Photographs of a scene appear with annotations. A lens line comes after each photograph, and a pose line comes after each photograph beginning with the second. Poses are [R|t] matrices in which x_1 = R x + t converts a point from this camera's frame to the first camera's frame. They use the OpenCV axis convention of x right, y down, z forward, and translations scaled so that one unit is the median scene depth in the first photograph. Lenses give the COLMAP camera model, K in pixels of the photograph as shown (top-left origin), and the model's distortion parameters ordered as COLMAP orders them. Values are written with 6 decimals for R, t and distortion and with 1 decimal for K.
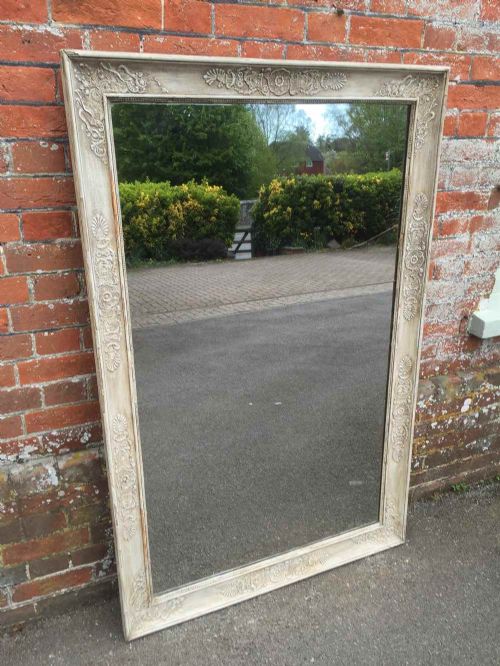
lens RADIAL K [[525.3, 0, 247.9], [0, 525.3, 320.4], [0, 0, 1]] dist [0.067253, -0.076914]
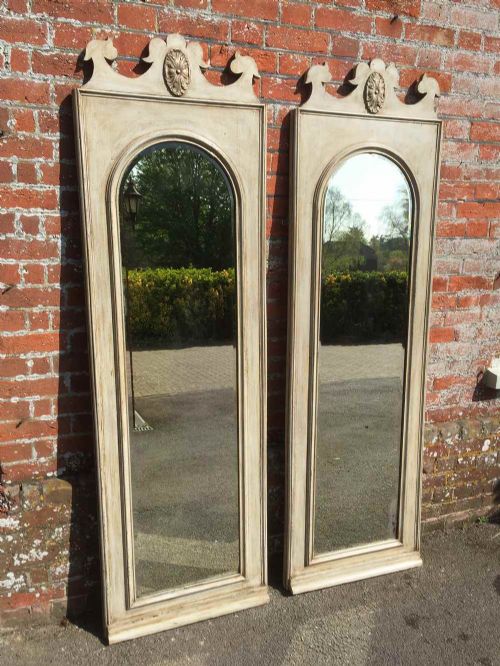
lens RADIAL K [[525.1, 0, 253.9], [0, 525.1, 321.8], [0, 0, 1]] dist [0.067676, -0.076479]
pose [[0.999435, 0.014066, -0.030532, -0.107438], [-0.018817, 0.986712, -0.161387, 0.098181], [0.027856, 0.161870, 0.986419, -0.318798]]
